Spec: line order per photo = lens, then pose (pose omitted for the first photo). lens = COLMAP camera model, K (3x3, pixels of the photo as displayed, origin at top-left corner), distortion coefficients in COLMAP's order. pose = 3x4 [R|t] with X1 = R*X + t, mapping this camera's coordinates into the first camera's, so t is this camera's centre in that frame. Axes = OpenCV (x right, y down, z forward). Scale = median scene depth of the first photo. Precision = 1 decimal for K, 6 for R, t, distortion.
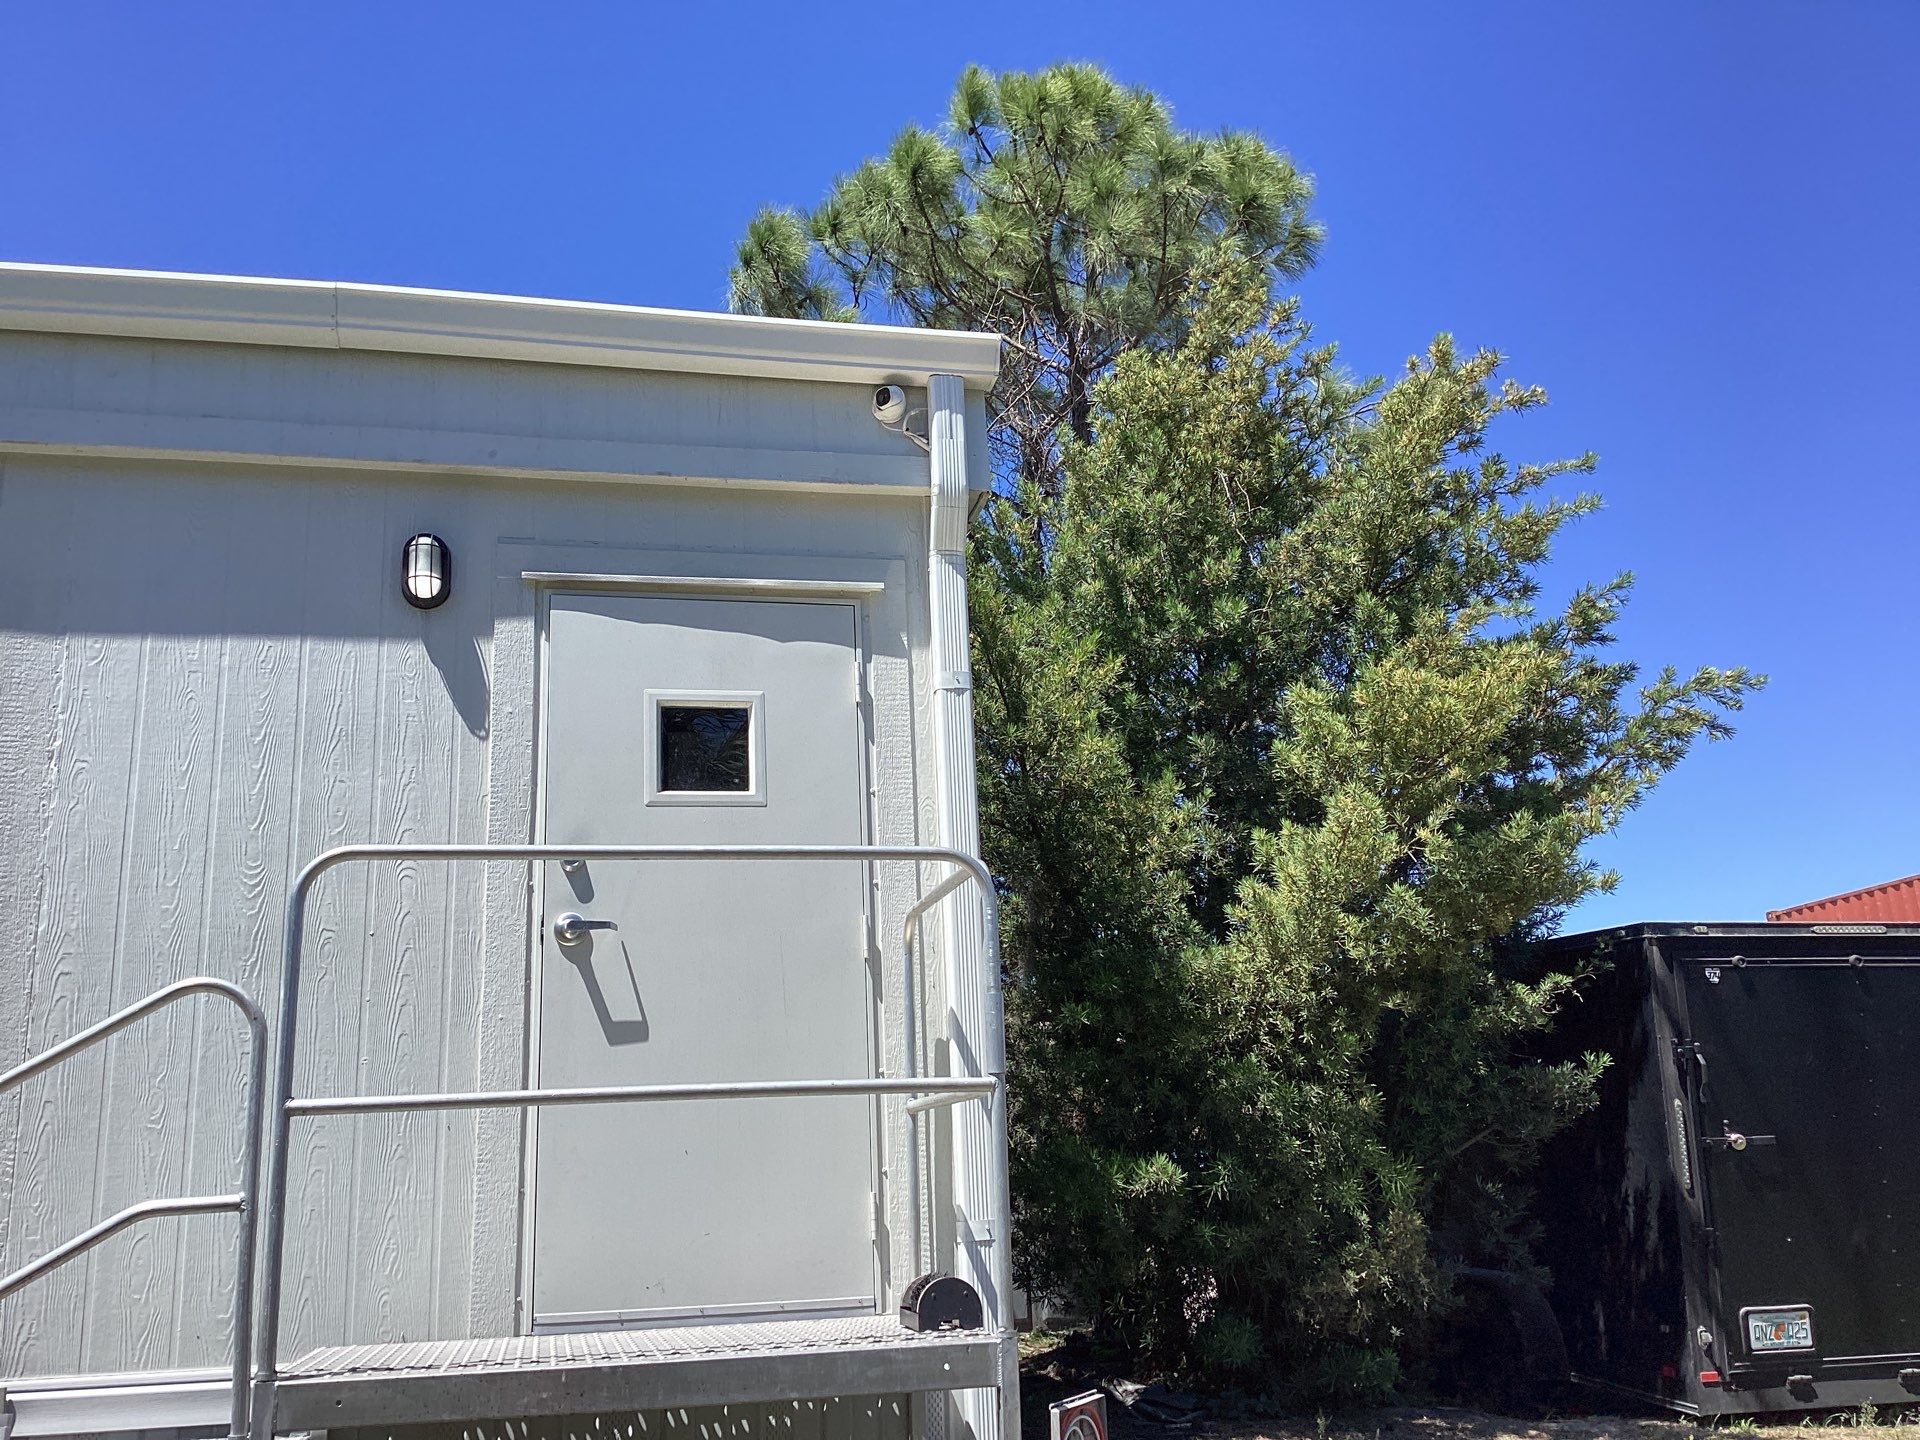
lens RADIAL K [[1722.9, 0, 928.2], [0, 1722.9, 718.0], [0, 0, 1]] dist [0.115265, -0.222590]
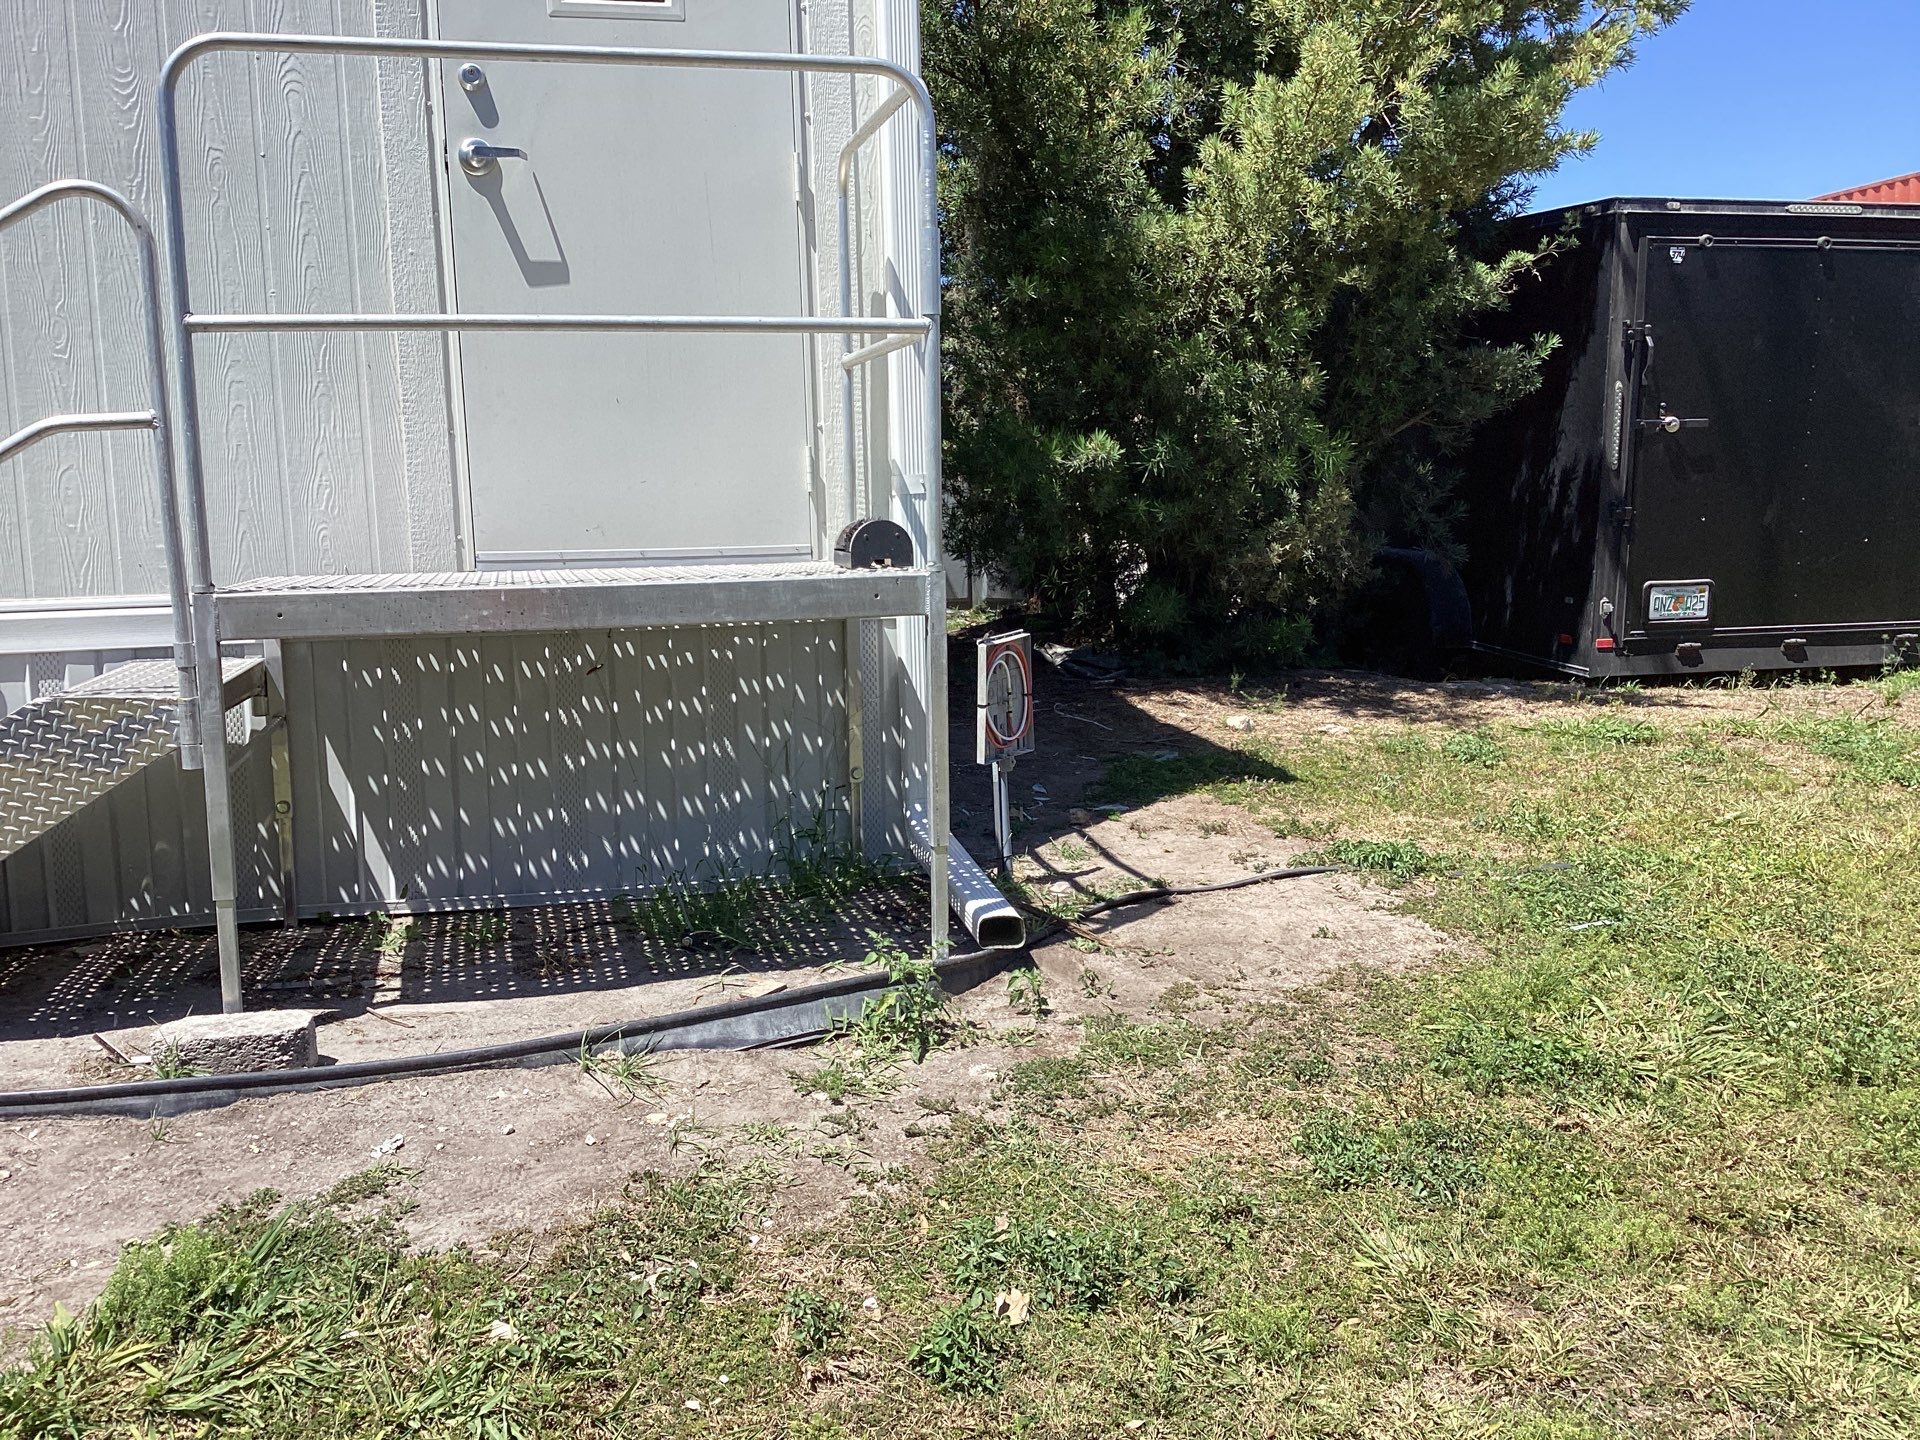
lens RADIAL K [[1722.9, 0, 928.2], [0, 1722.9, 718.0], [0, 0, 1]] dist [0.115265, -0.222590]
pose [[0.999569, 0.009012, 0.027934, 0.007448], [-0.018936, 0.925158, 0.379110, 0.026701], [-0.022427, -0.379476, 0.924930, 0.011044]]
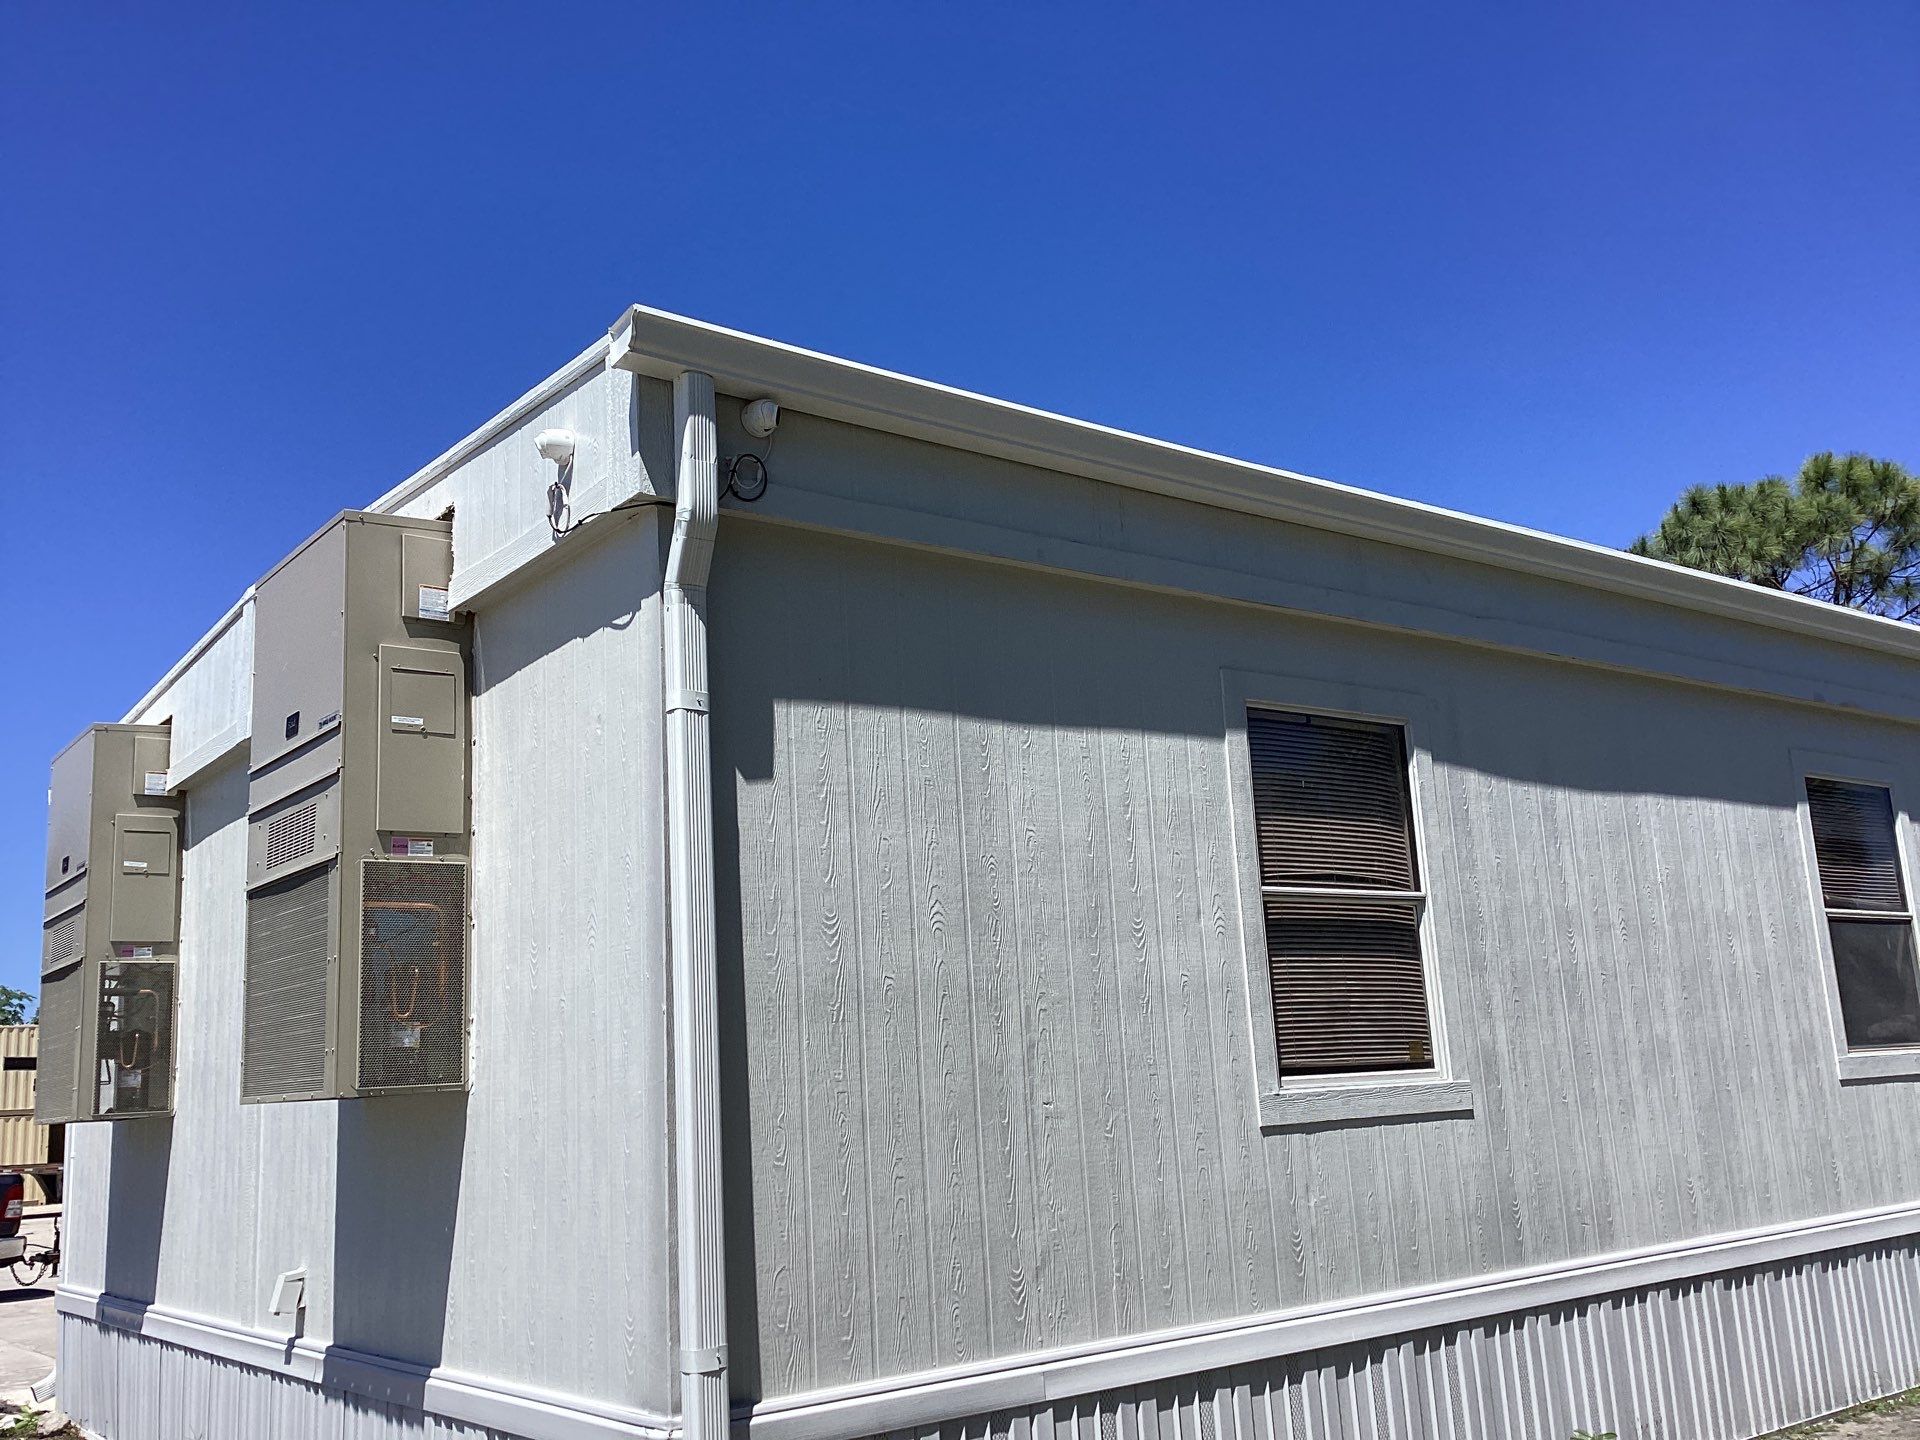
lens RADIAL K [[1803.1, 0, 967.2], [0, 1803.1, 721.1], [0, 0, 1]] dist [0.114128, -0.220222]
pose [[0.879350, 0.081159, 0.469210, -0.542862], [-0.084789, 0.996308, -0.013428, -0.017680], [-0.468567, -0.027976, 0.882985, -0.012337]]
